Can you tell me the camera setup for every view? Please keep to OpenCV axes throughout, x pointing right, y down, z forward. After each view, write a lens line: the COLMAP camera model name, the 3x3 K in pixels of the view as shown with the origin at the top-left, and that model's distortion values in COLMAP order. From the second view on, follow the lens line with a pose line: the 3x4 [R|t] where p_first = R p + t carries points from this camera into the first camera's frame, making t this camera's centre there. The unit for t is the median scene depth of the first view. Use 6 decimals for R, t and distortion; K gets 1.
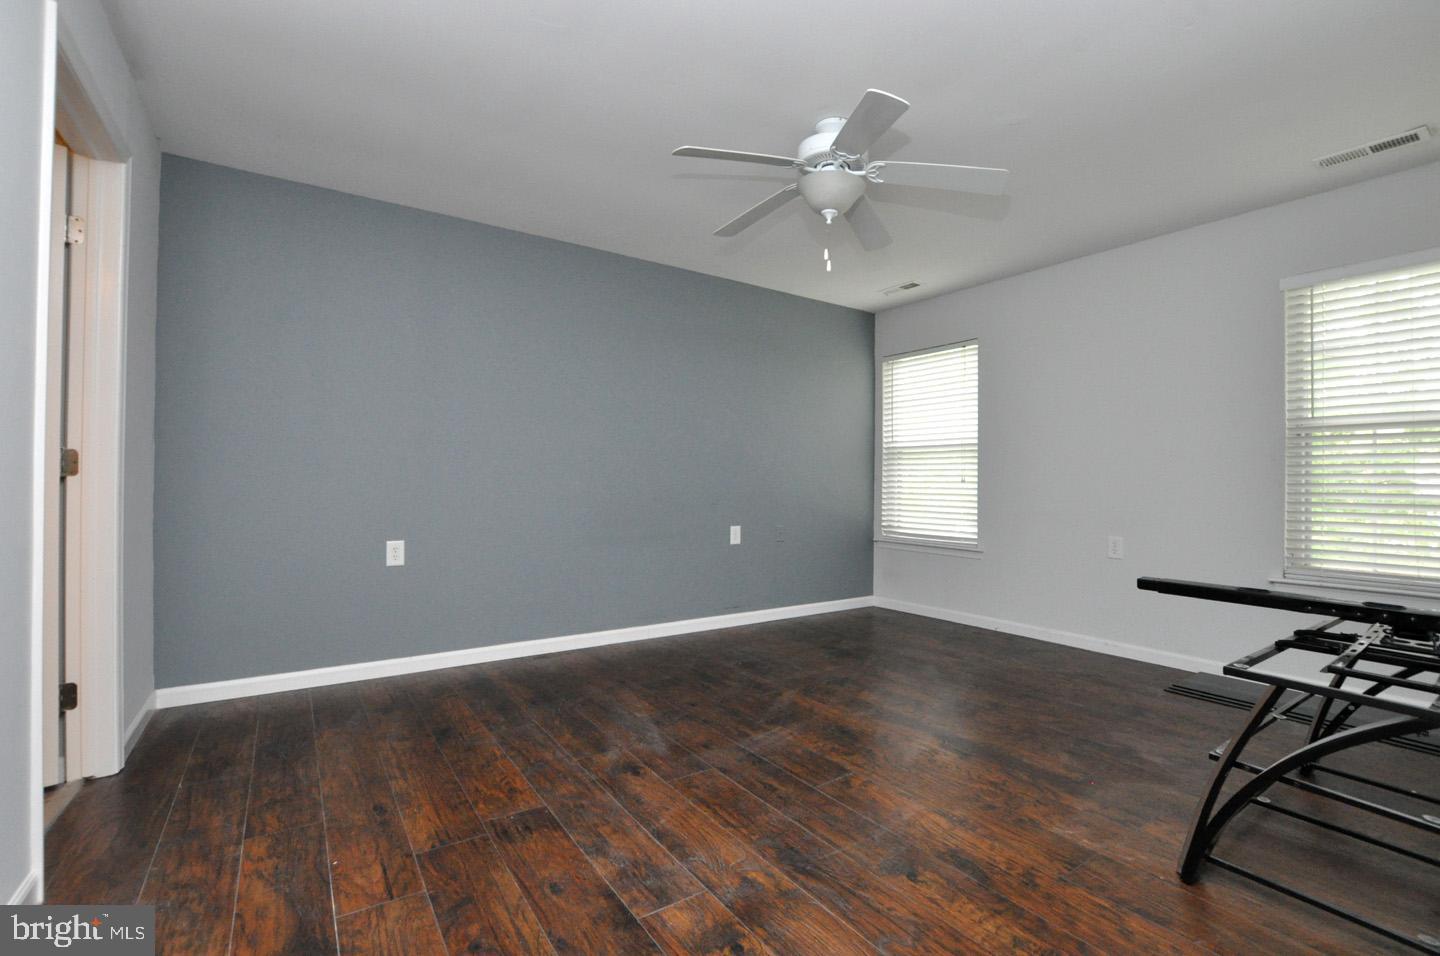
lens RADIAL K [[633.7, 0, 723.0], [0, 633.7, 481.1], [0, 0, 1]] dist [-0.038828, 0.009254]
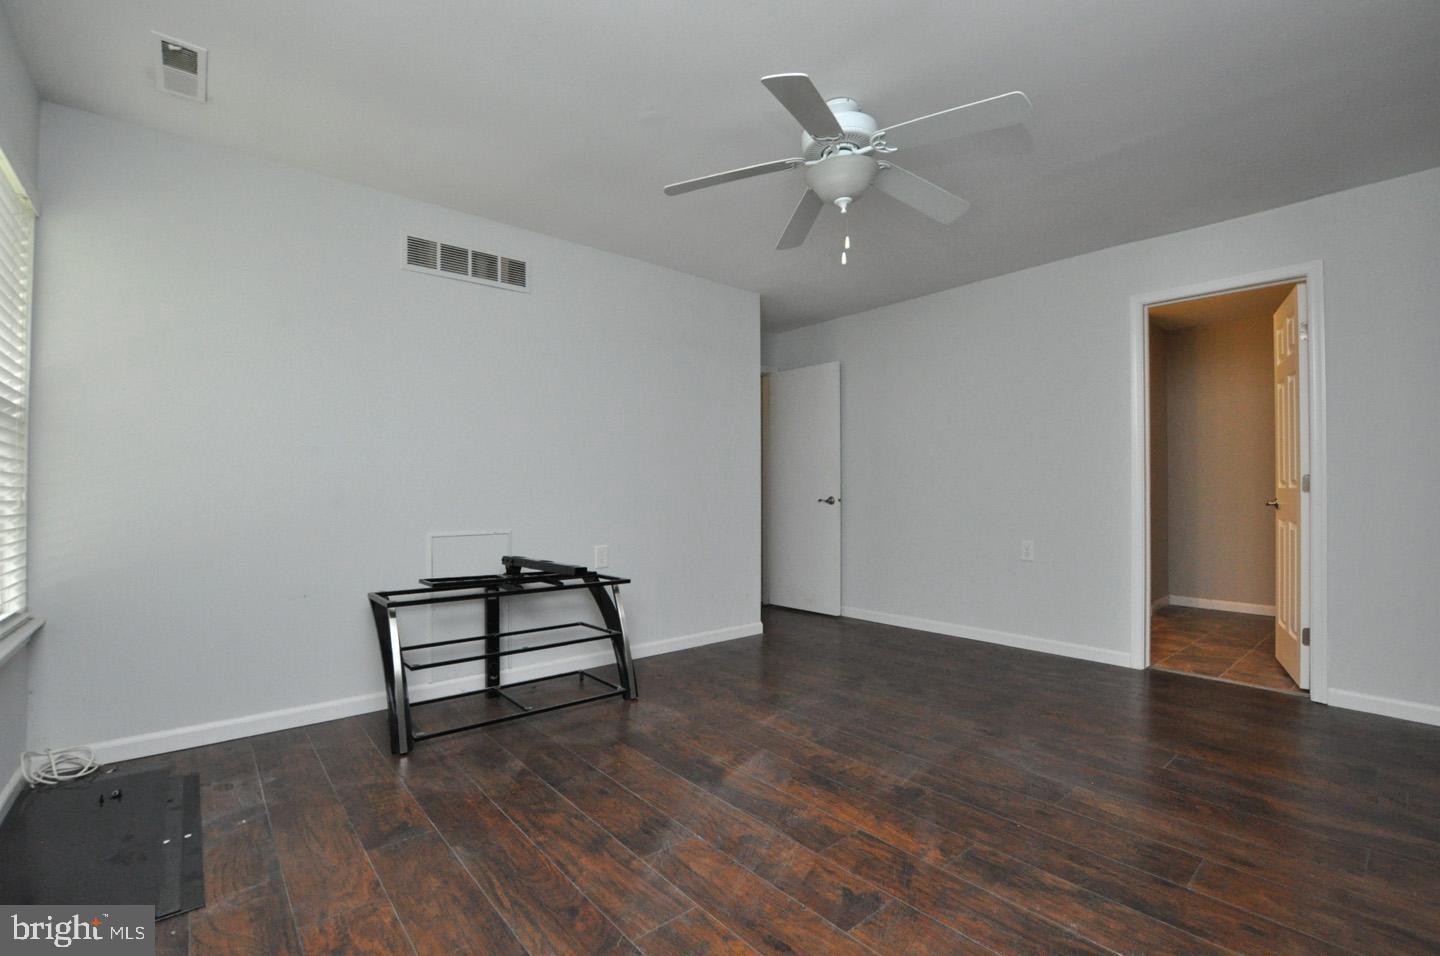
lens RADIAL K [[633.7, 0, 723.0], [0, 633.7, 481.1], [0, 0, 1]] dist [-0.038828, 0.009254]
pose [[-0.994647, -0.011053, -0.102734, 0.434303], [-0.008718, 0.999694, -0.023147, 0.008037], [0.102959, -0.022128, -0.994439, 1.889822]]
